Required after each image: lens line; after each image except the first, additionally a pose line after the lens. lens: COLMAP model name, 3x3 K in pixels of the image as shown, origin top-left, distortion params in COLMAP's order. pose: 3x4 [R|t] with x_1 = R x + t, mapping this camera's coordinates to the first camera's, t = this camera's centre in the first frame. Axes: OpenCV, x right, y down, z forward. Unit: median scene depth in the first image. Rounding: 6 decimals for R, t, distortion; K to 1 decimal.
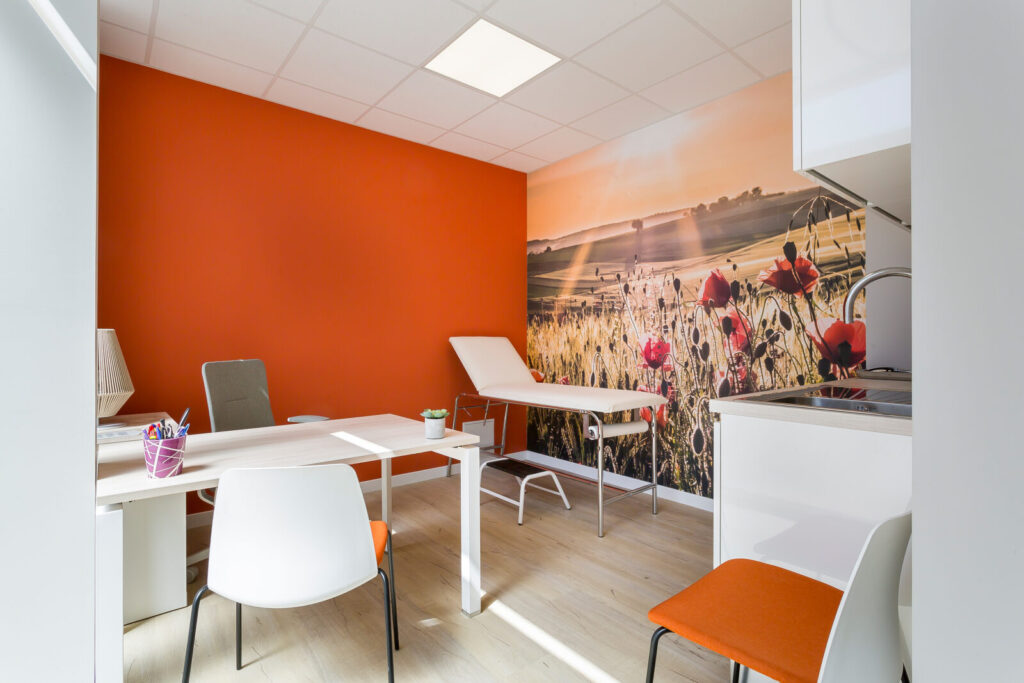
lens RADIAL K [[490.5, 0, 505.9], [0, 490.5, 337.4], [0, 0, 1]] dist [-0.015948, 0.007348]
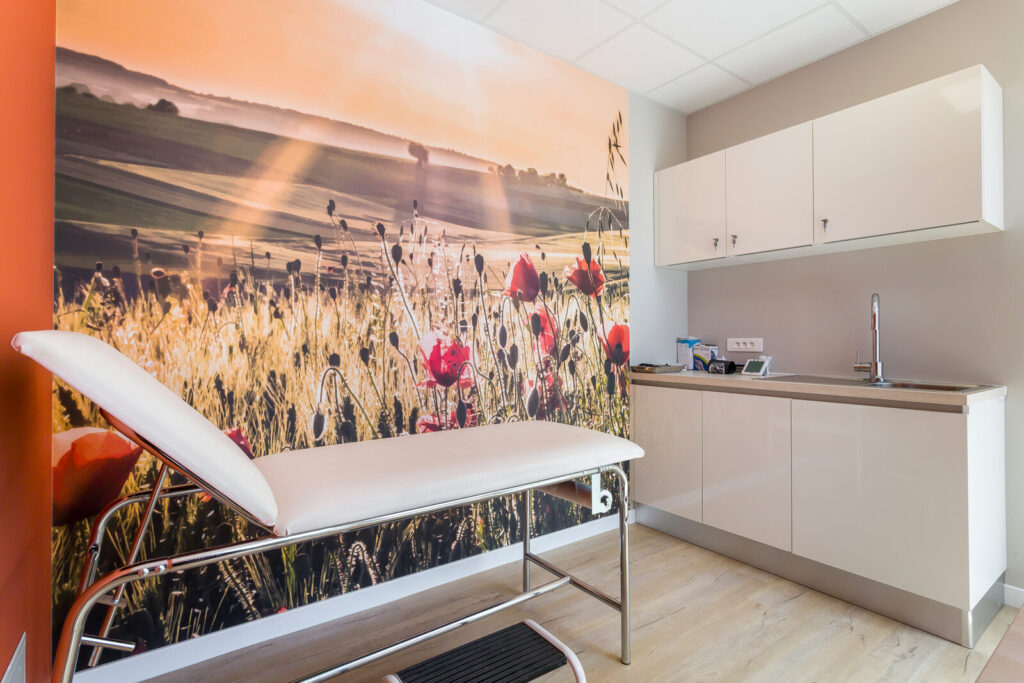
lens RADIAL K [[490.5, 0, 505.9], [0, 490.5, 337.4], [0, 0, 1]] dist [-0.015948, 0.007348]
pose [[0.073689, 0.006343, 0.997261, -0.348886], [-0.002962, 0.999977, -0.006141, 0.002949], [-0.997277, -0.002501, 0.073706, 0.901884]]
